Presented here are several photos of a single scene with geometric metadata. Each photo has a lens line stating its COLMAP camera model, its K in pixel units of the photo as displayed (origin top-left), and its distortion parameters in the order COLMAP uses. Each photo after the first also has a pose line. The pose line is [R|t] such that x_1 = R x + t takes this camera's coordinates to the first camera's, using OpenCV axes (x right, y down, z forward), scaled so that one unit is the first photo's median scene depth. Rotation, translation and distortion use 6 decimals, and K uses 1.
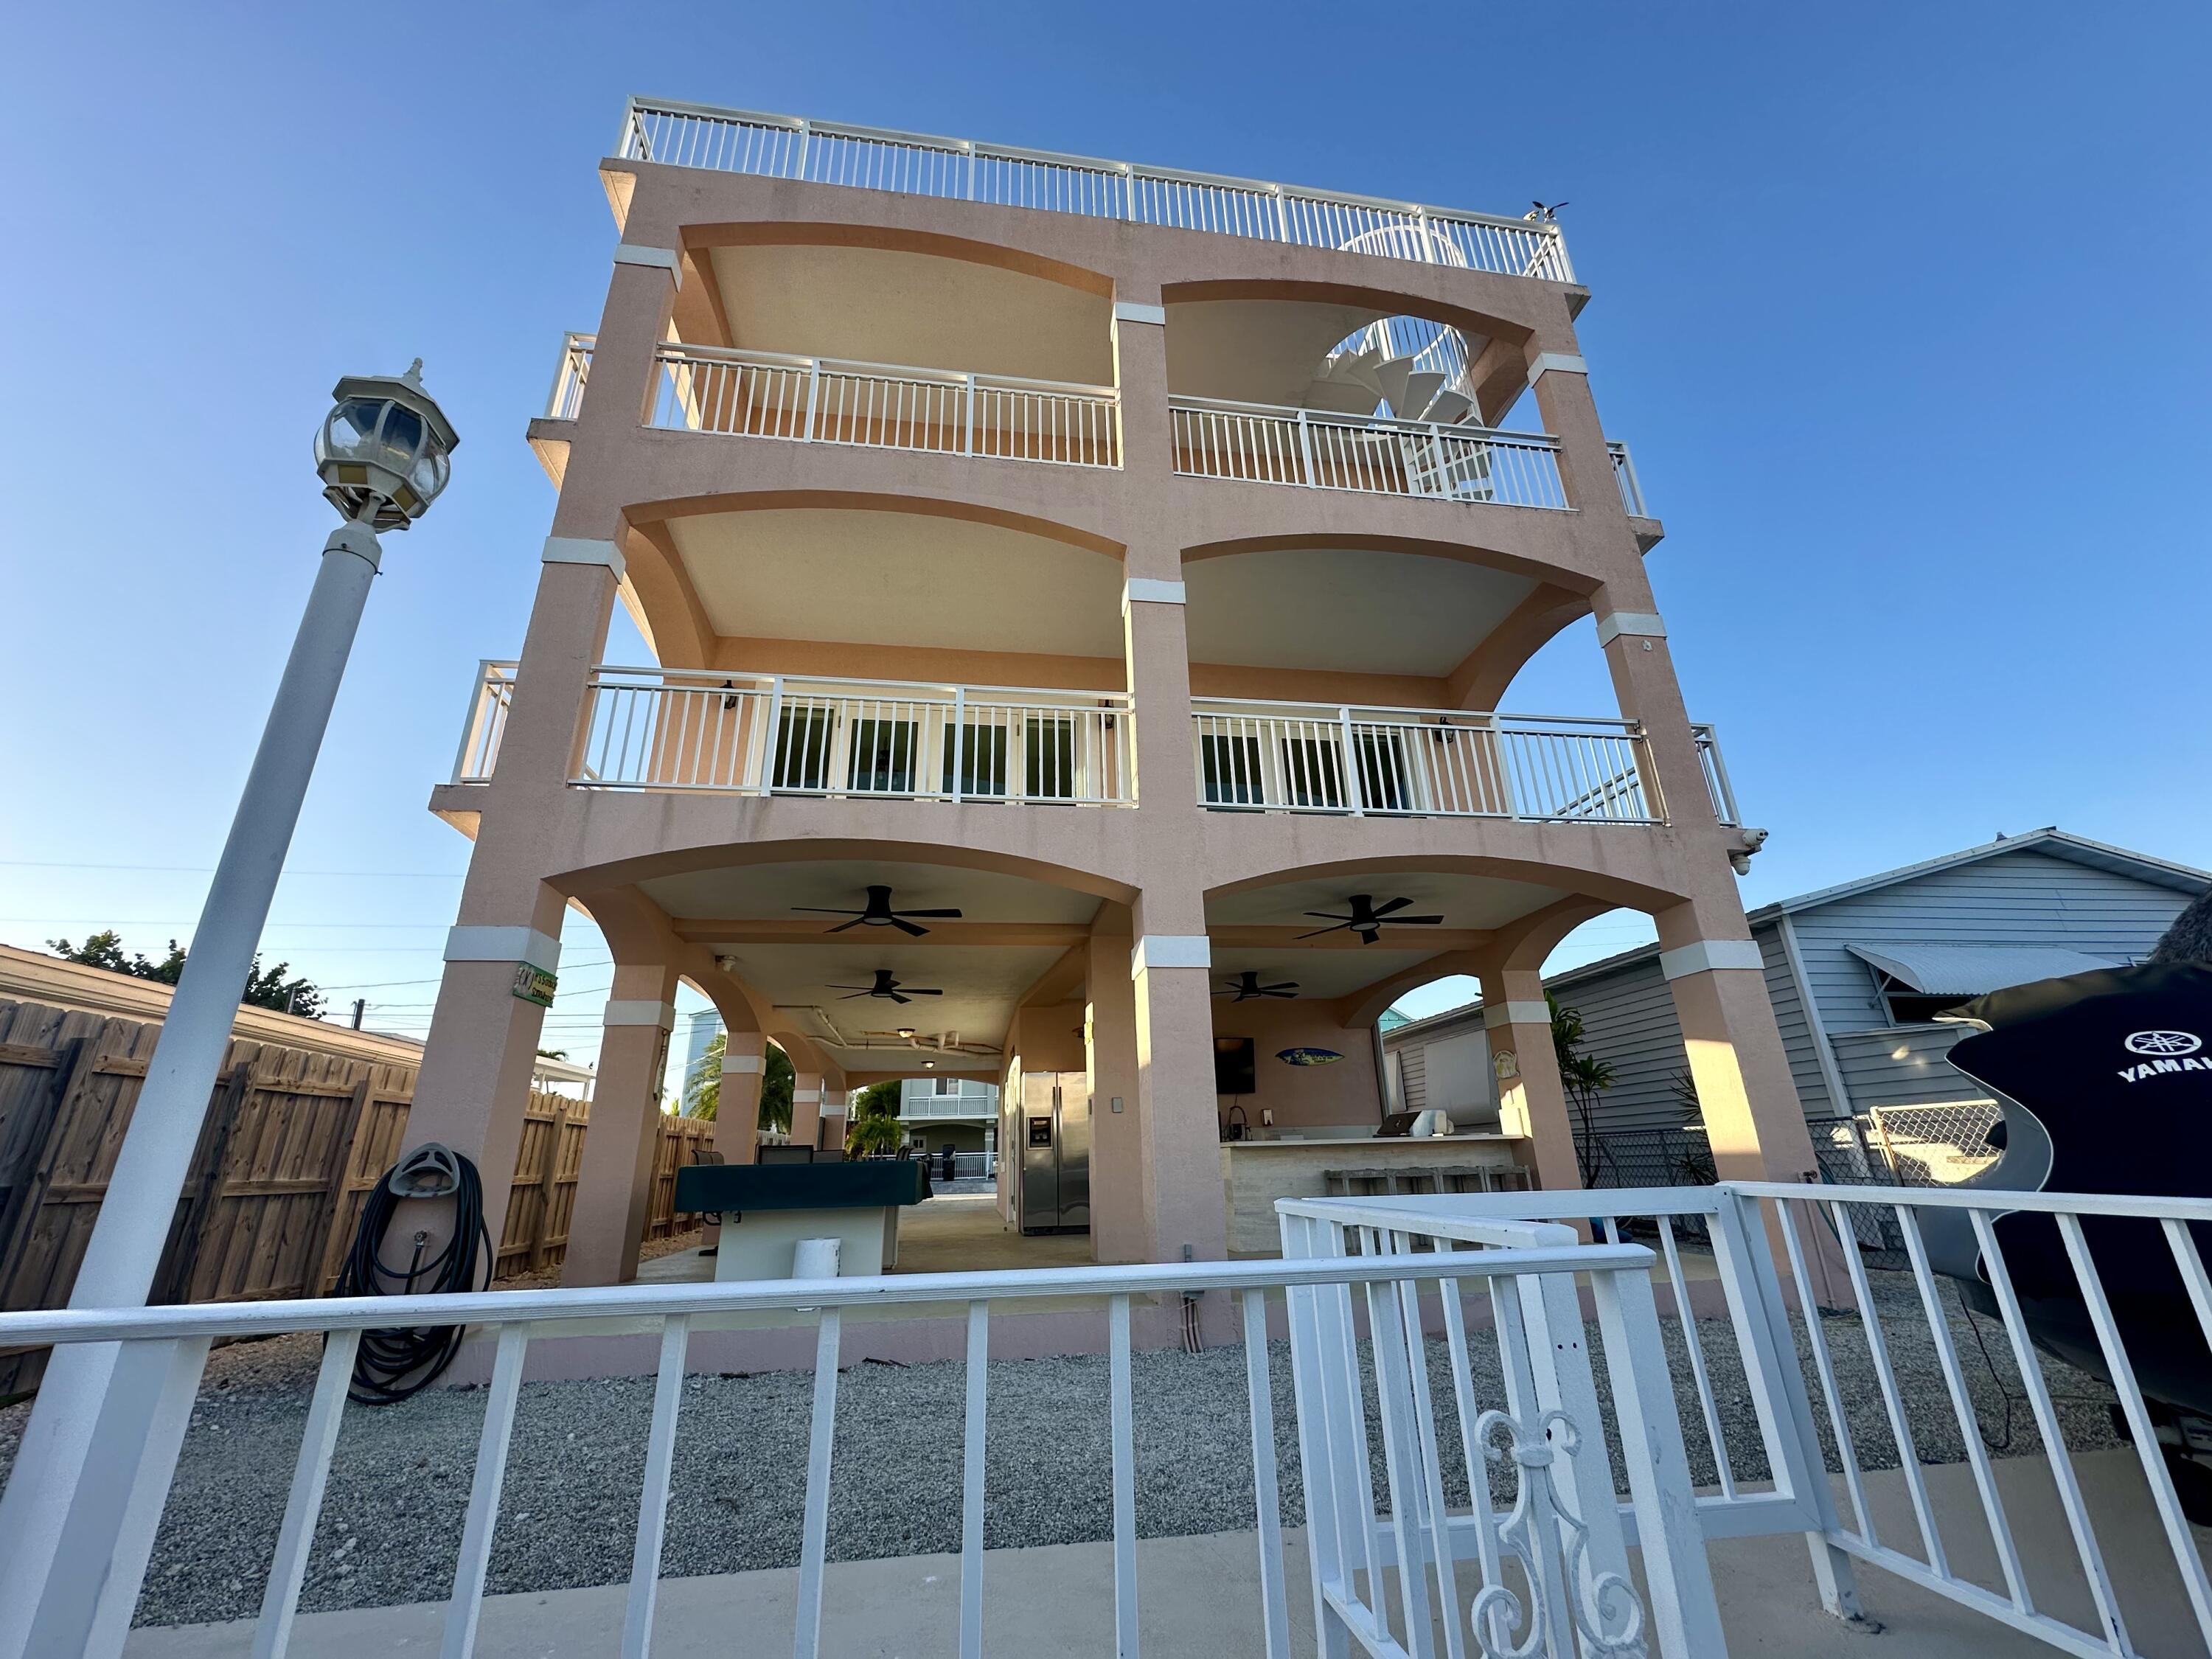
lens RADIAL K [[884.2, 0, 1103.7], [0, 884.2, 836.8], [0, 0, 1]] dist [-0.003560, 0.000901]
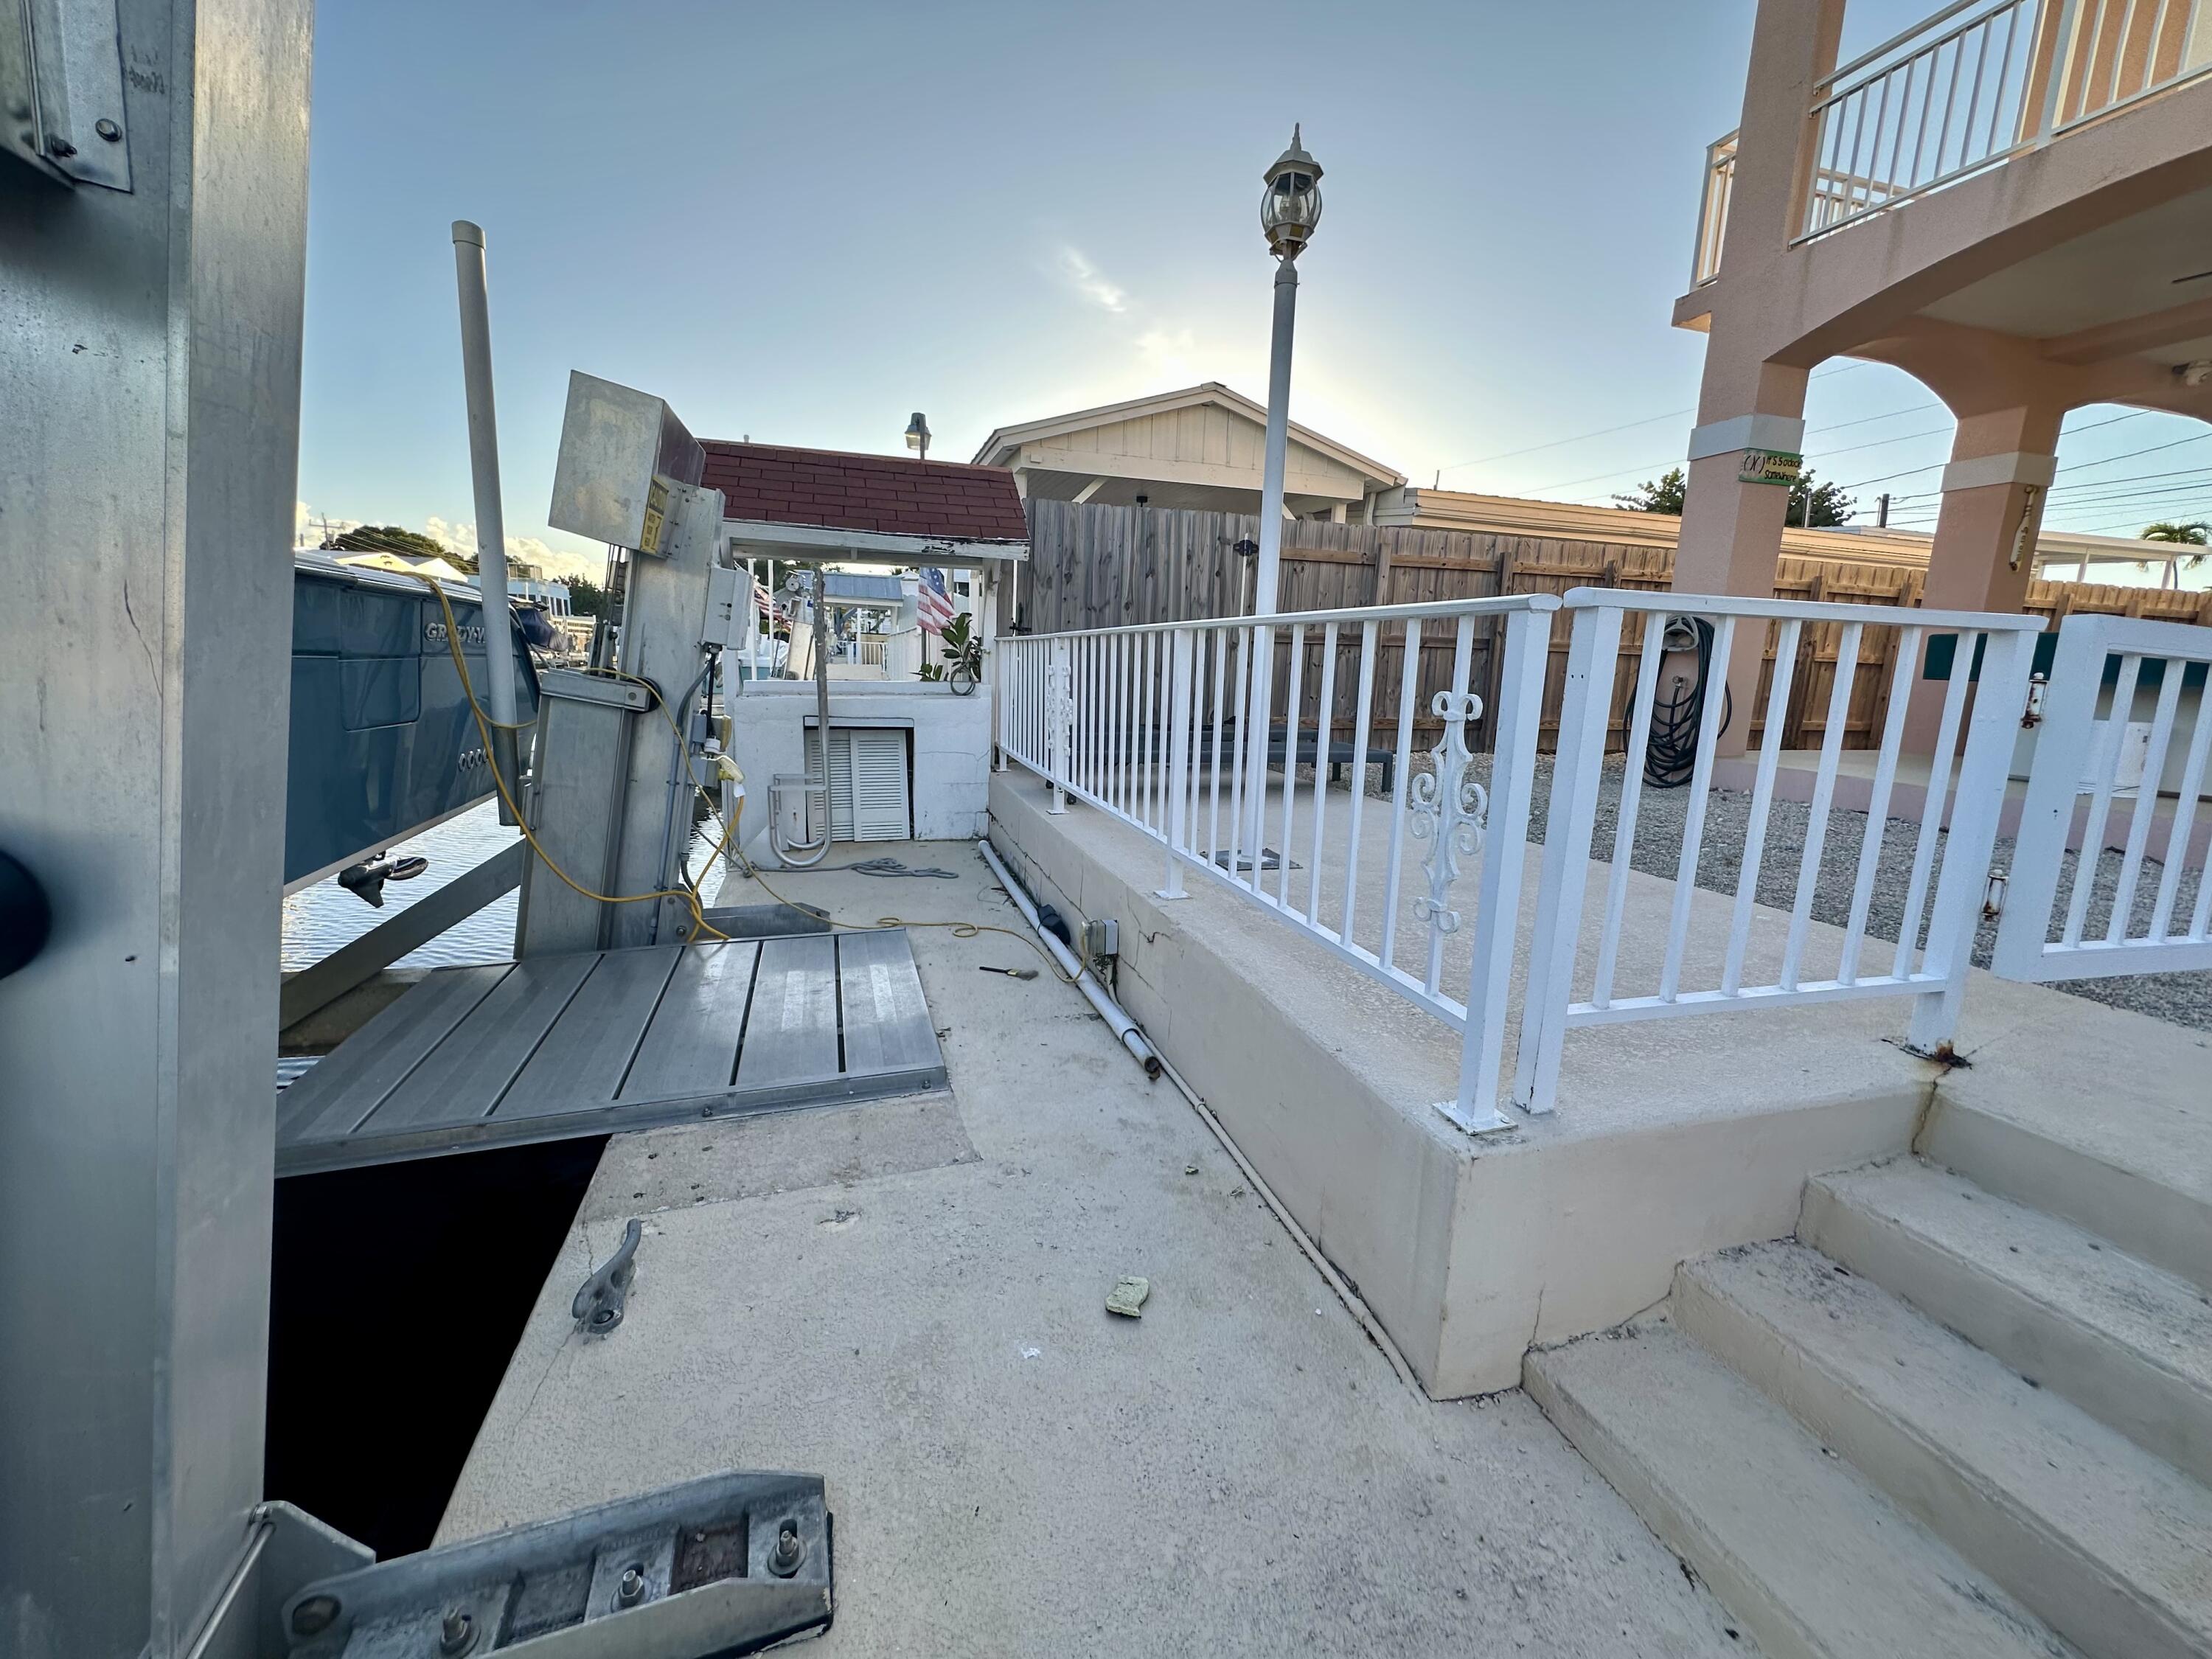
lens RADIAL K [[884.2, 0, 1107.5], [0, 884.2, 821.8], [0, 0, 1]] dist [-0.003560, 0.000901]
pose [[0.144765, 0.209799, -0.966968, 0.338786], [0.313011, 0.917365, 0.245897, 0.046004], [0.938652, -0.338269, 0.067133, 0.033425]]
